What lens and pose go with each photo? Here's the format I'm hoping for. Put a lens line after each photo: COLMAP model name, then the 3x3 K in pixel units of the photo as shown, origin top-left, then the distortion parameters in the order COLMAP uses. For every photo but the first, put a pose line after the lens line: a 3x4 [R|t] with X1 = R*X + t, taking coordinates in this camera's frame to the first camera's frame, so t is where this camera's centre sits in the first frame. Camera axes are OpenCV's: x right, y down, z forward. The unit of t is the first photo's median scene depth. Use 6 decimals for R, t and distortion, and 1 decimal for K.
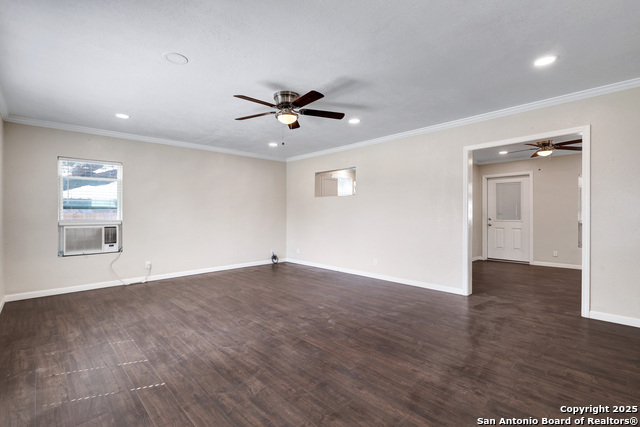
lens RADIAL K [[296.6, 0, 318.9], [0, 296.6, 214.6], [0, 0, 1]] dist [-0.007395, 0.000797]
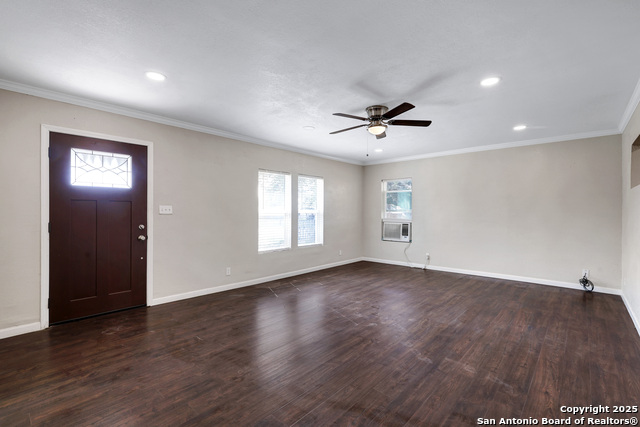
lens RADIAL K [[296.6, 0, 324.7], [0, 296.6, 211.7], [0, 0, 1]] dist [-0.007395, 0.000797]
pose [[0.074415, 0.001698, -0.997226, 0.824690], [-0.011913, 0.999929, 0.000813, -0.015666], [0.997156, 0.011819, 0.074430, 0.611481]]
